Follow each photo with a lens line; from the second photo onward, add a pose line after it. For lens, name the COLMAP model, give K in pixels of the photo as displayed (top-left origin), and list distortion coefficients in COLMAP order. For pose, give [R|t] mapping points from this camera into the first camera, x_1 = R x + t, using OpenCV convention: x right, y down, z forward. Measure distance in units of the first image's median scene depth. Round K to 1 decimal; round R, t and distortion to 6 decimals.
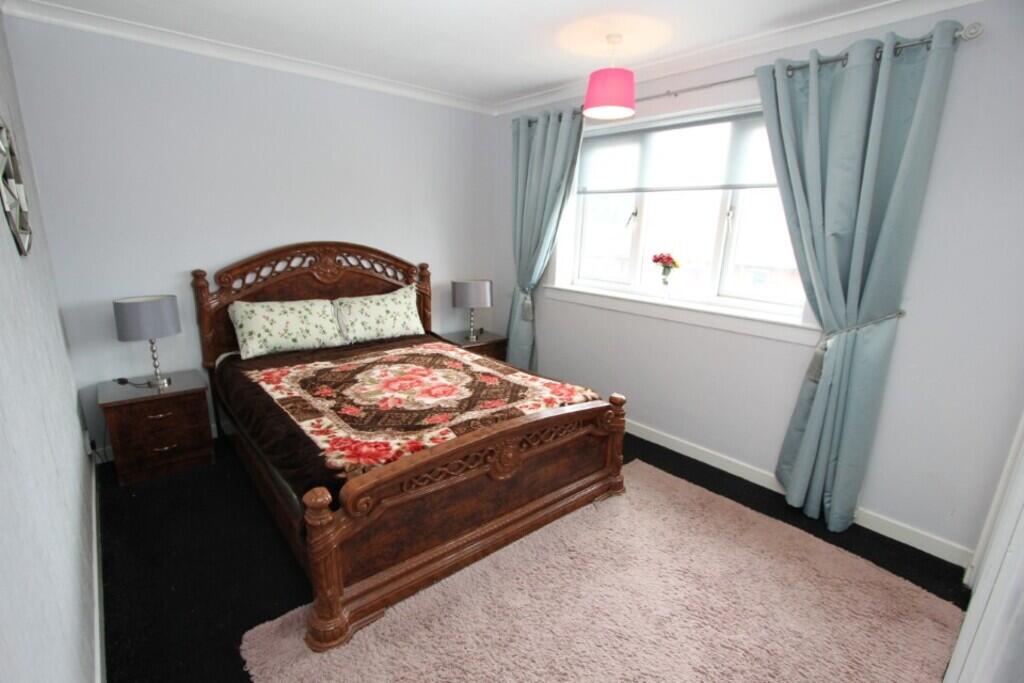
lens RADIAL K [[470.3, 0, 503.3], [0, 470.3, 354.0], [0, 0, 1]] dist [-0.027002, -0.000067]
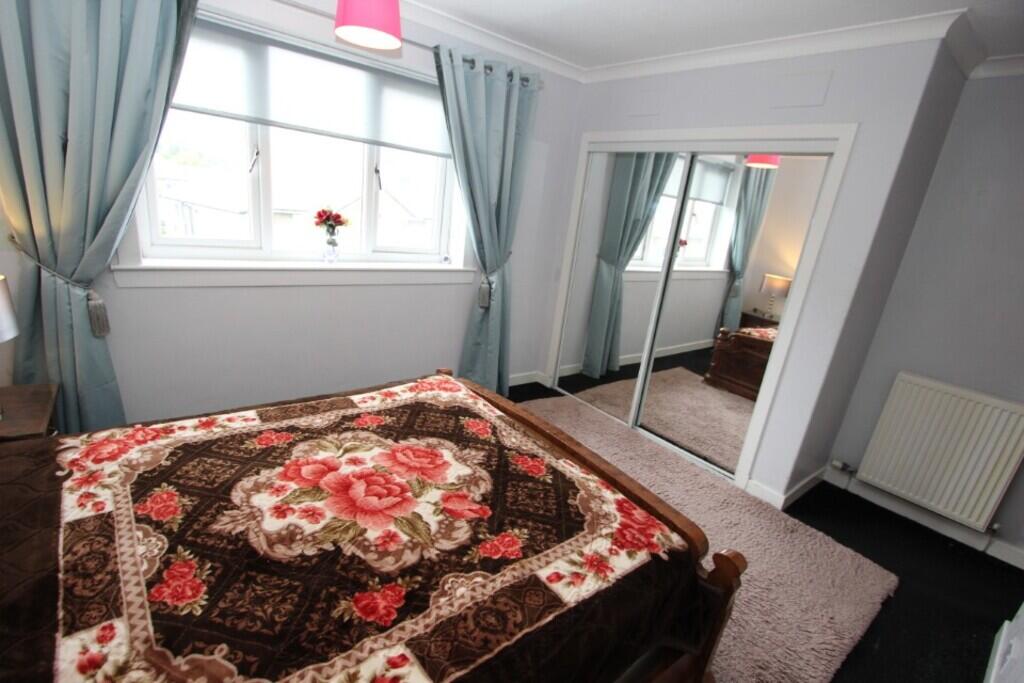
lens RADIAL K [[470.3, 0, 503.3], [0, 470.3, 354.0], [0, 0, 1]] dist [-0.027002, -0.000067]
pose [[0.037728, -0.330153, 0.943173, -0.609665], [0.139918, 0.936292, 0.322148, -0.220764], [-0.989444, 0.119813, 0.081519, 0.710968]]
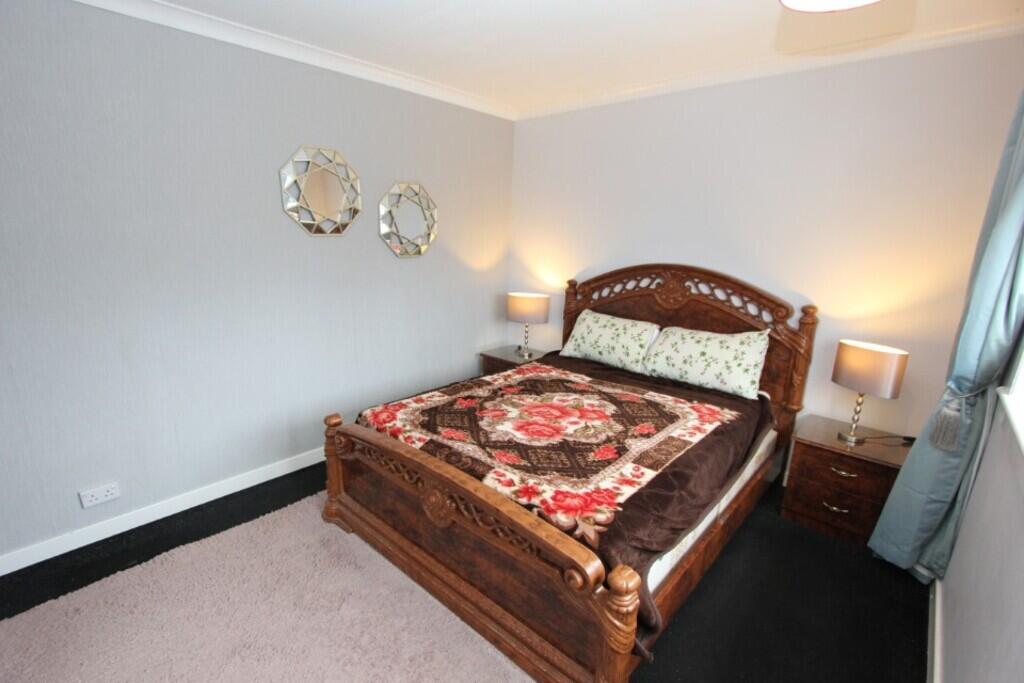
lens RADIAL K [[470.3, 0, 503.3], [0, 470.3, 354.0], [0, 0, 1]] dist [-0.027002, -0.000067]
pose [[0.136239, 0.226183, -0.964510, 0.597742], [-0.276536, 0.943571, 0.182212, -0.174937], [0.951297, 0.241898, 0.191099, 0.643800]]
